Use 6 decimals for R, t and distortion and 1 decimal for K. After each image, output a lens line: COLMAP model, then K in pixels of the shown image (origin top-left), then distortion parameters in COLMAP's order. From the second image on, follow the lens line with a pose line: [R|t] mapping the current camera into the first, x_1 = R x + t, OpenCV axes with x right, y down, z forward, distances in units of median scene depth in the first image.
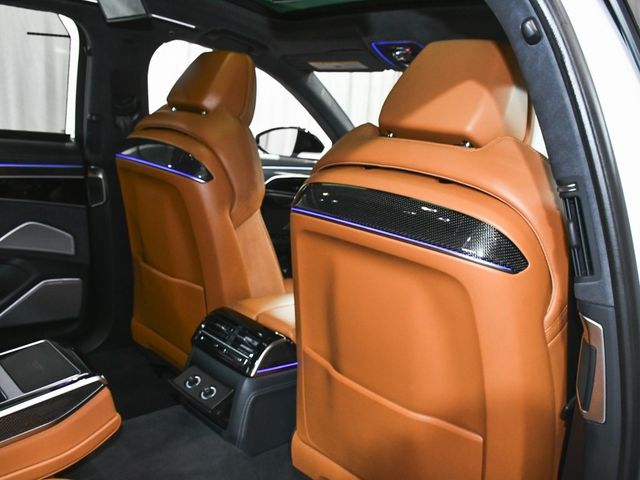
lens RADIAL K [[605.6, 0, 320.0], [0, 605.6, 240.0], [0, 0, 1]] dist [-0.017125, -0.006080]
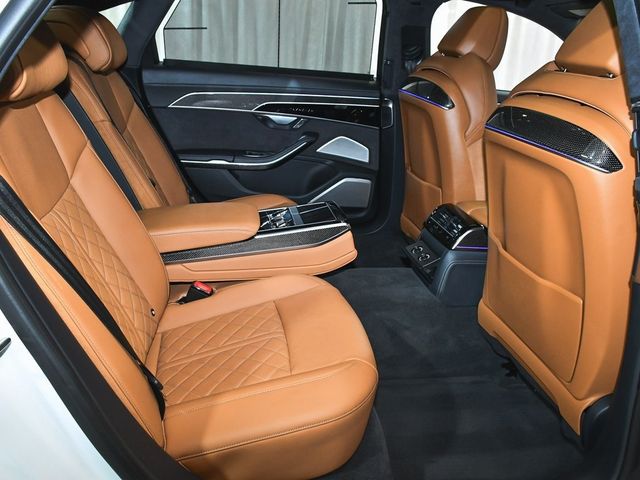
lens RADIAL K [[538.9, 0, 320.0], [0, 538.9, 240.0], [0, 0, 1]] dist [-0.030853, 0.001856]
pose [[0.847026, 0.158717, -0.507303, 0.209588], [-0.103527, 0.985363, 0.135430, 0.055916], [0.521373, -0.062193, 0.851059, -0.177351]]
